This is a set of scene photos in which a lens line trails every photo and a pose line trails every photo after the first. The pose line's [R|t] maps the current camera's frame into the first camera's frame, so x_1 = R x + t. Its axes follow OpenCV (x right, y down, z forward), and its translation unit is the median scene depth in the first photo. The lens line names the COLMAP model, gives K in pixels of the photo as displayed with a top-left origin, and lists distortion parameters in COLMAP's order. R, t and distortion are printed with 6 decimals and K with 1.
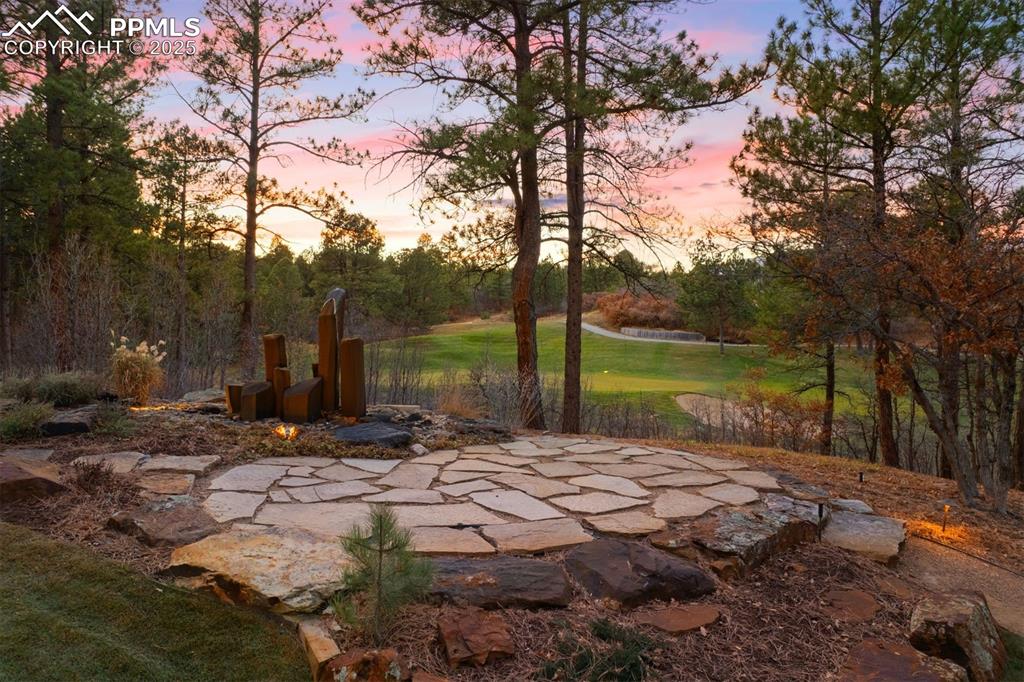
lens RADIAL K [[666.9, 0, 510.9], [0, 666.9, 347.4], [0, 0, 1]] dist [-0.079921, 0.080831]
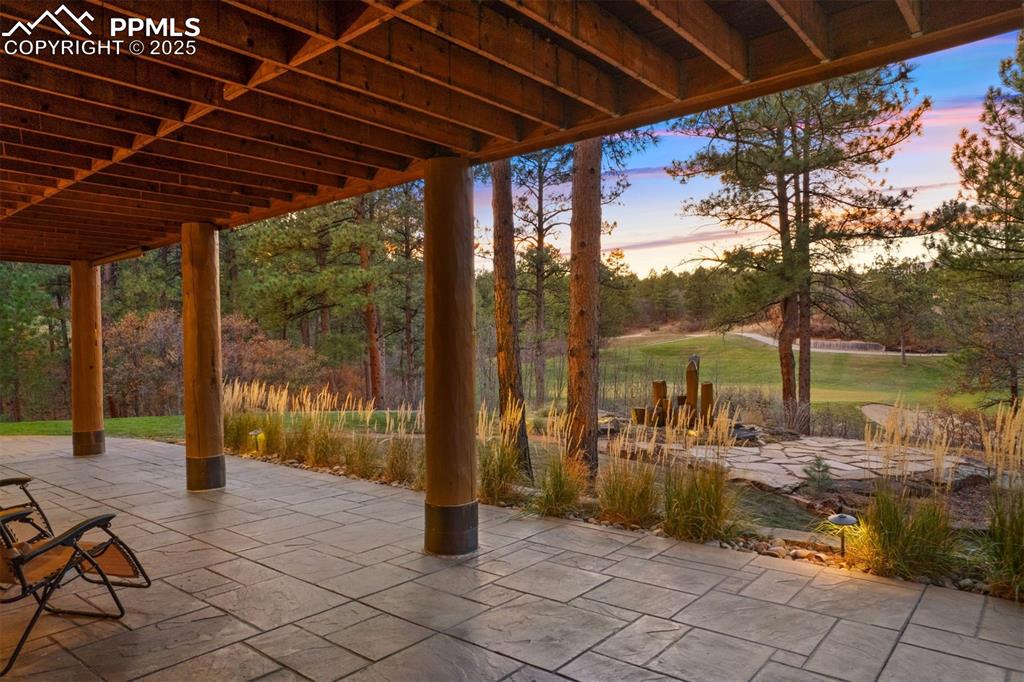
lens RADIAL K [[666.9, 0, 510.9], [0, 666.9, 347.4], [0, 0, 1]] dist [-0.079921, 0.080831]
pose [[0.974824, -0.019155, -0.222153, -0.055428], [0.016748, 0.999779, -0.012714, -0.015045], [0.222347, 0.008674, 0.974929, -0.139687]]
